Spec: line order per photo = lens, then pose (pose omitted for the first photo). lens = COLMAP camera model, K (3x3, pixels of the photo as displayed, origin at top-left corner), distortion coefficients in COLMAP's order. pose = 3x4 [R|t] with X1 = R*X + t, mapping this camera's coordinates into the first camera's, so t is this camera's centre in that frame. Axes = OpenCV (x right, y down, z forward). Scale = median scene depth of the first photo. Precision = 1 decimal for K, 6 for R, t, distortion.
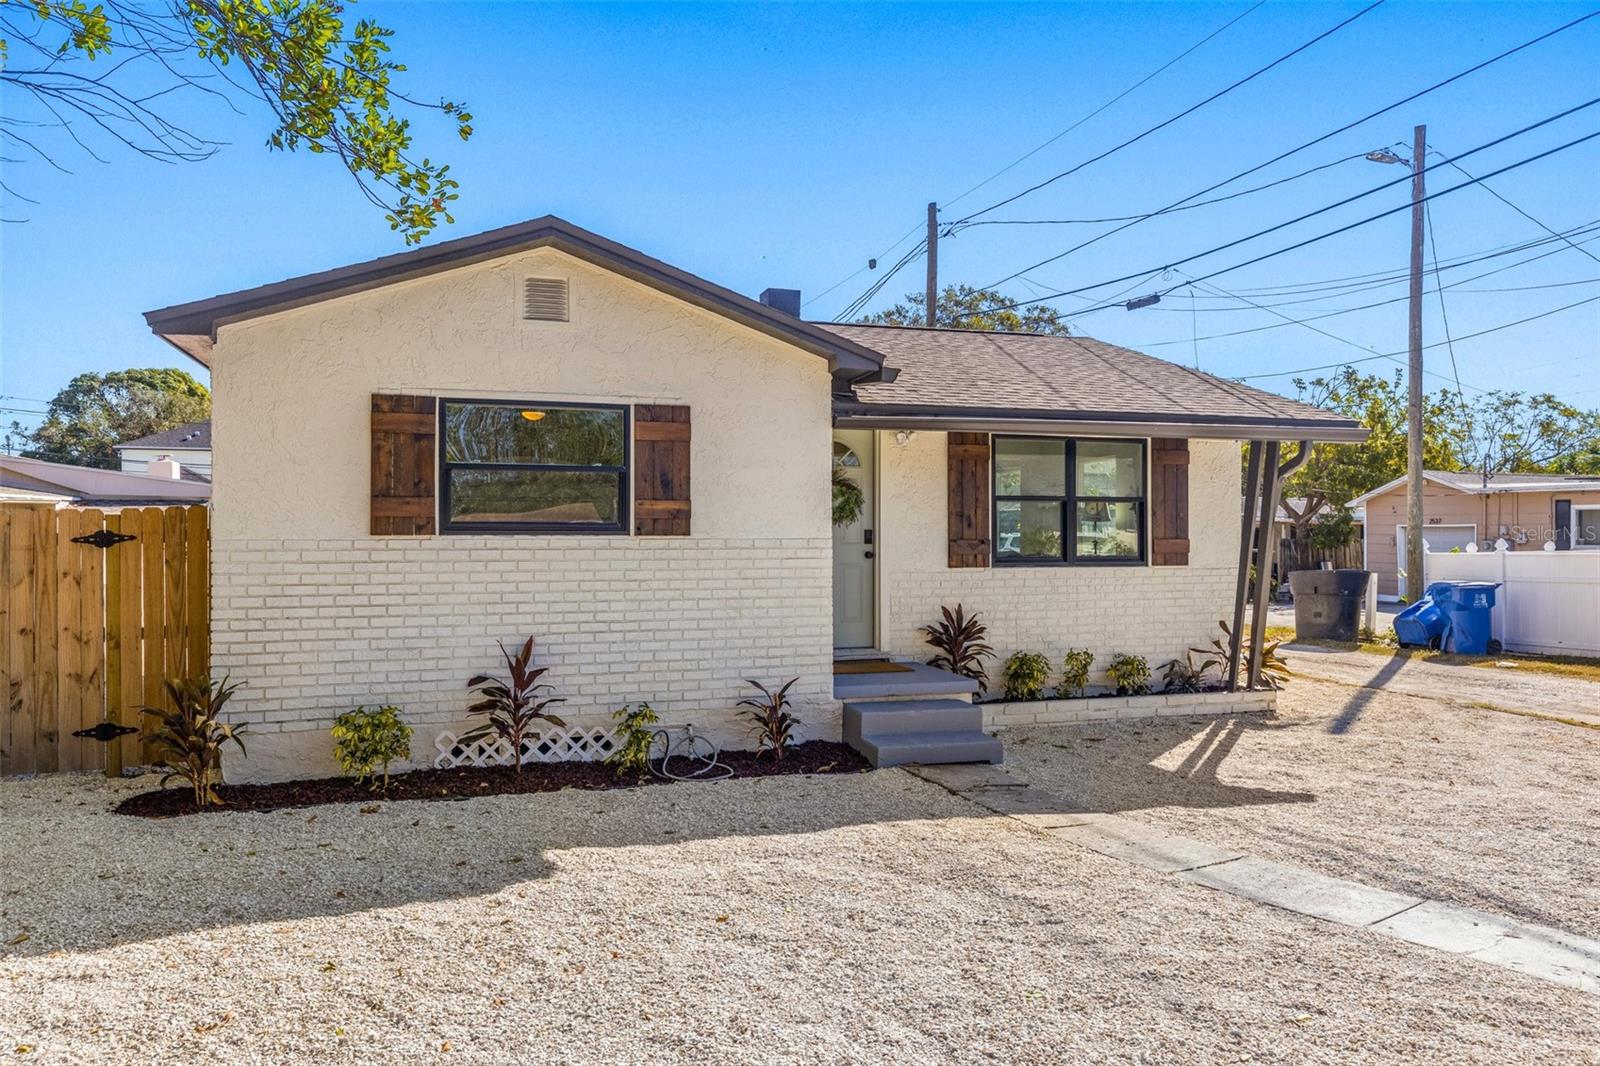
lens RADIAL K [[1106.2, 0, 797.2], [0, 1106.2, 531.7], [0, 0, 1]] dist [0.003268, 0.001675]
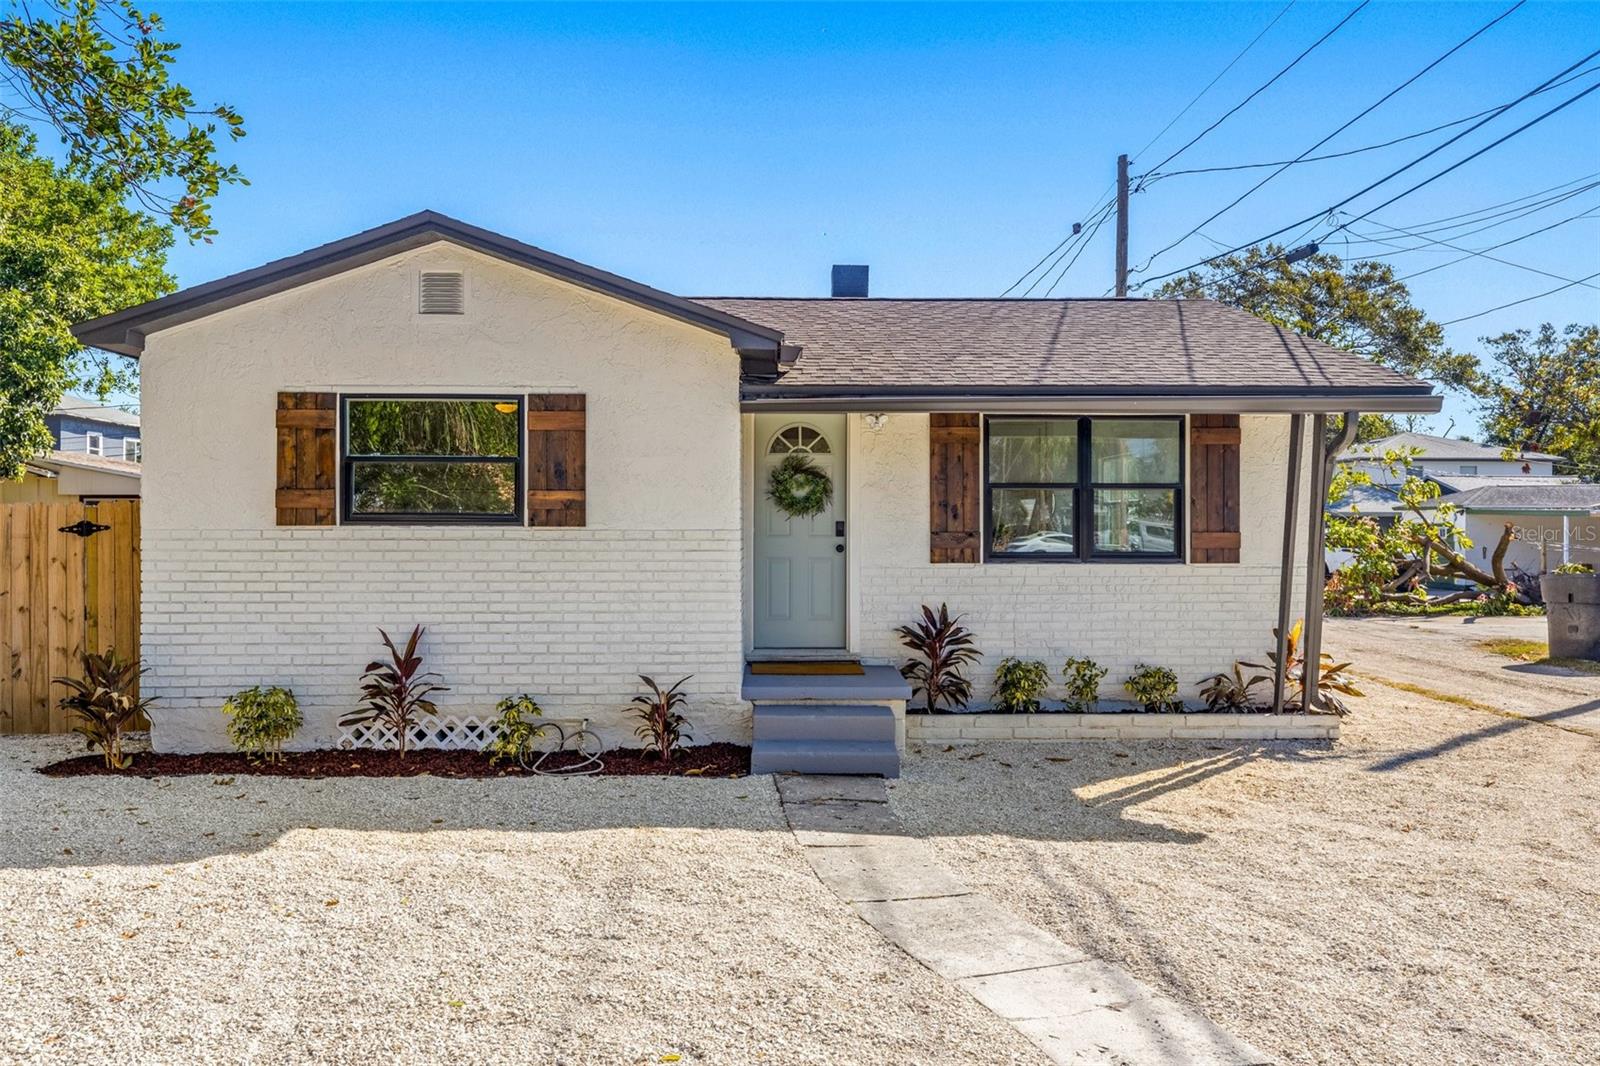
lens RADIAL K [[1174.0, 0, 800.6], [0, 1174.0, 534.2], [0, 0, 1]] dist [0.007584, -0.009879]
pose [[0.959827, 0.002215, -0.280582, 0.383431], [-0.000712, 0.999985, 0.005458, 0.004620], [0.280590, -0.005039, 0.959814, 0.056626]]
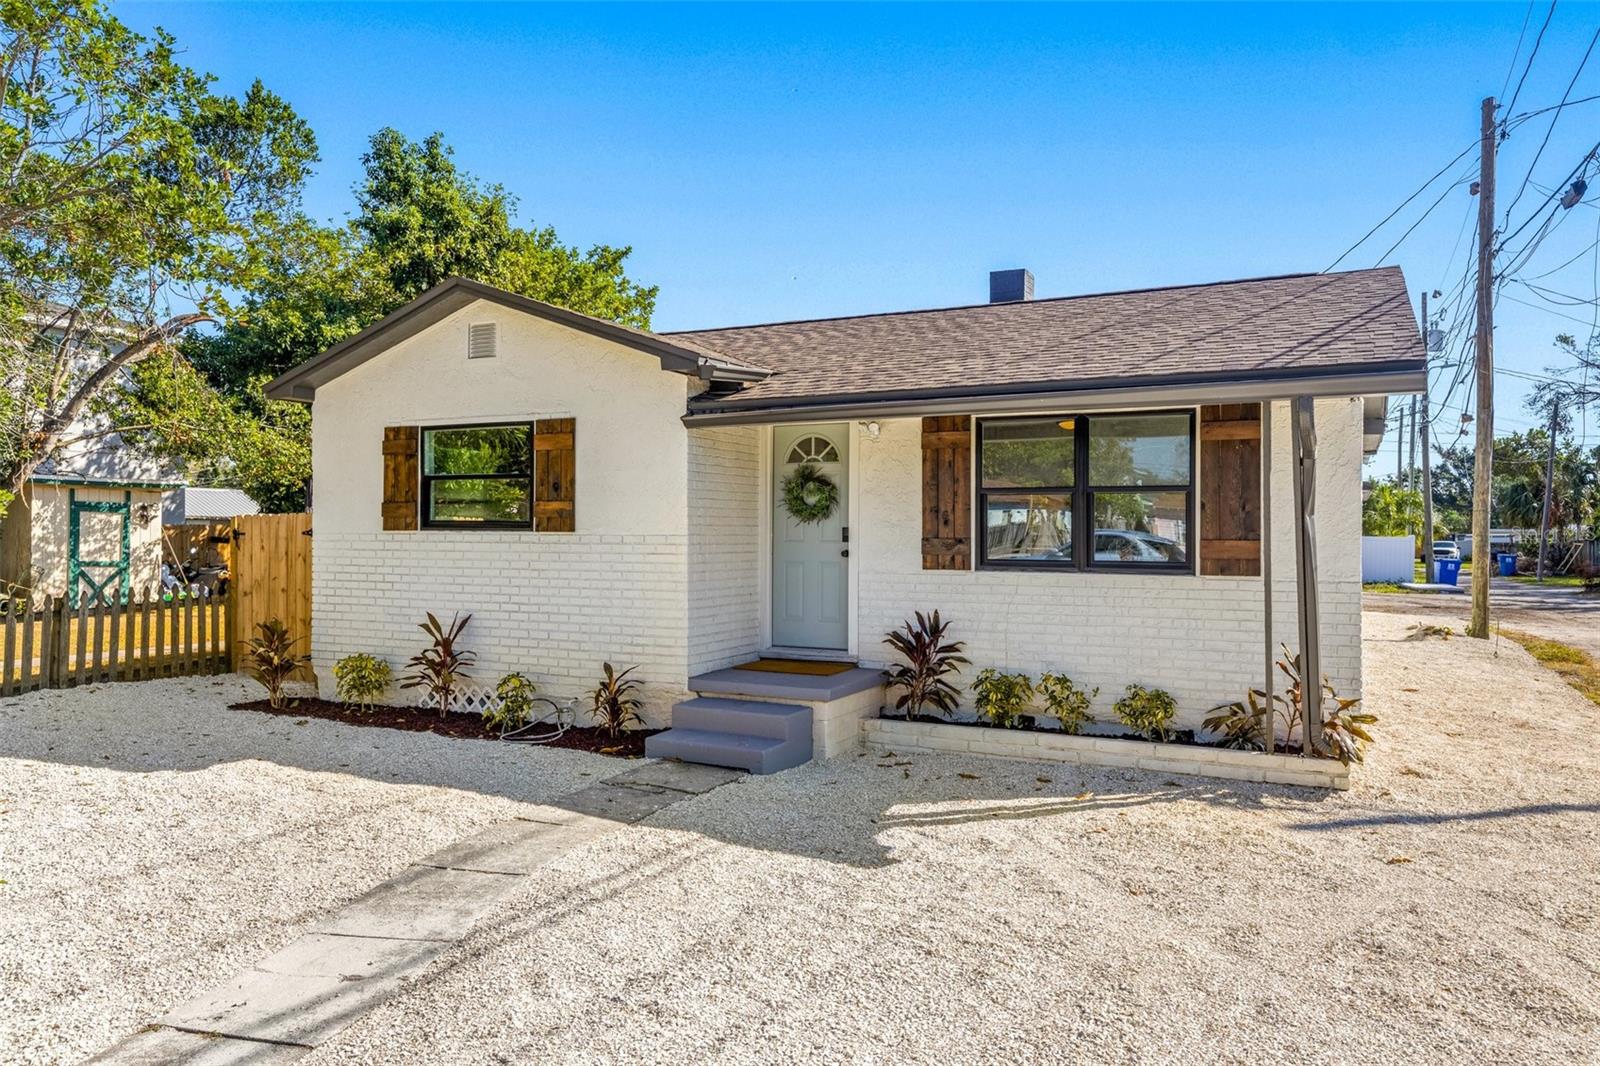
lens RADIAL K [[1106.2, 0, 802.3], [0, 1106.2, 532.6], [0, 0, 1]] dist [0.003268, 0.001675]
pose [[0.713623, 0.003031, -0.700524, 0.880737], [-0.003168, 0.999994, 0.001099, 0.002281], [0.700523, 0.001435, 0.713628, 0.358288]]
